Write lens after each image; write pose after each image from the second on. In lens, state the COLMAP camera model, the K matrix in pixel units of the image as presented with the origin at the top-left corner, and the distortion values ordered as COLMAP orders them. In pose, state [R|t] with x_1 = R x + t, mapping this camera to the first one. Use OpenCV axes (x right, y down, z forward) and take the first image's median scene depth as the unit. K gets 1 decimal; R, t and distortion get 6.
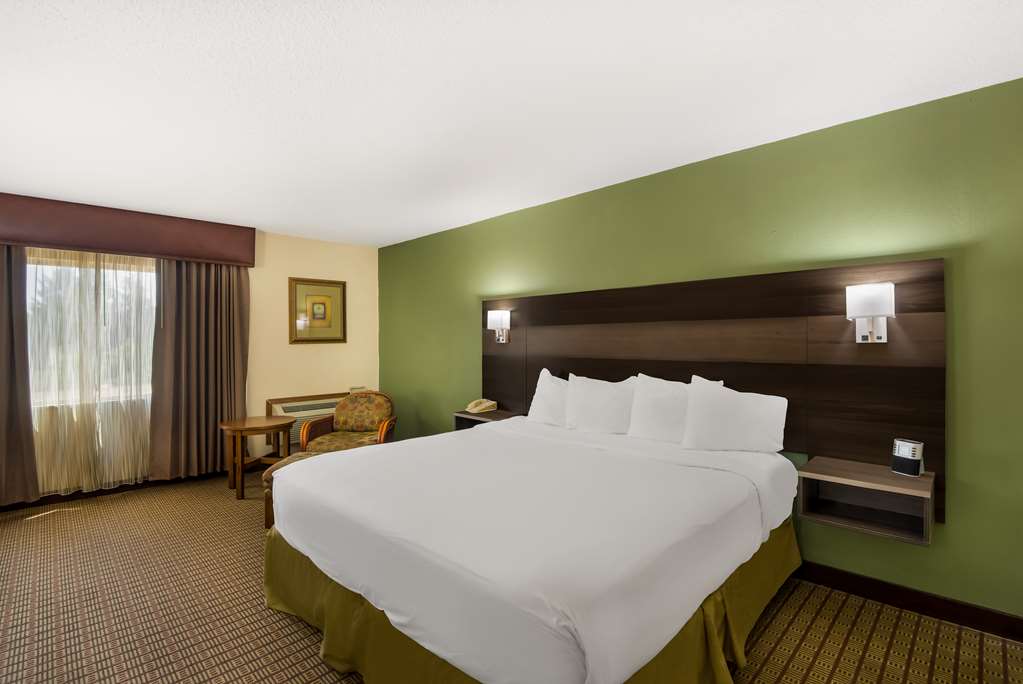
lens RADIAL K [[468.0, 0, 516.2], [0, 468.0, 342.2], [0, 0, 1]] dist [0.002609, 0.000796]
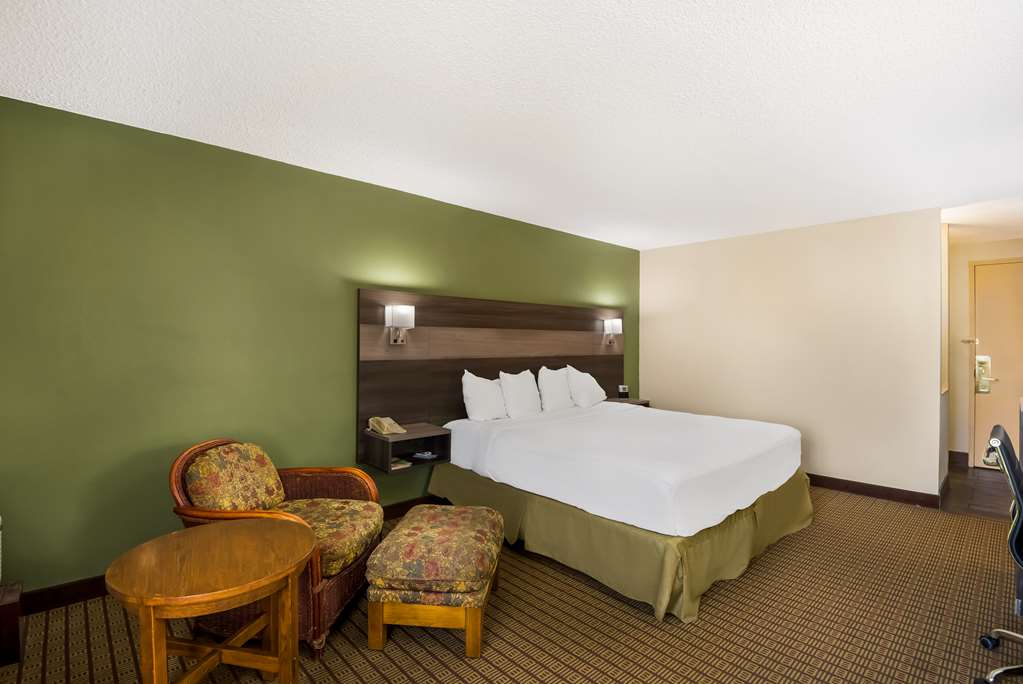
lens RADIAL K [[468.0, 0, 510.1], [0, 468.0, 343.5], [0, 0, 1]] dist [0.002609, 0.000796]
pose [[0.014623, 0.004075, 0.999885, -0.654469], [0.004503, 0.999981, -0.004142, 0.003491], [-0.999883, 0.004563, 0.014604, 0.641745]]
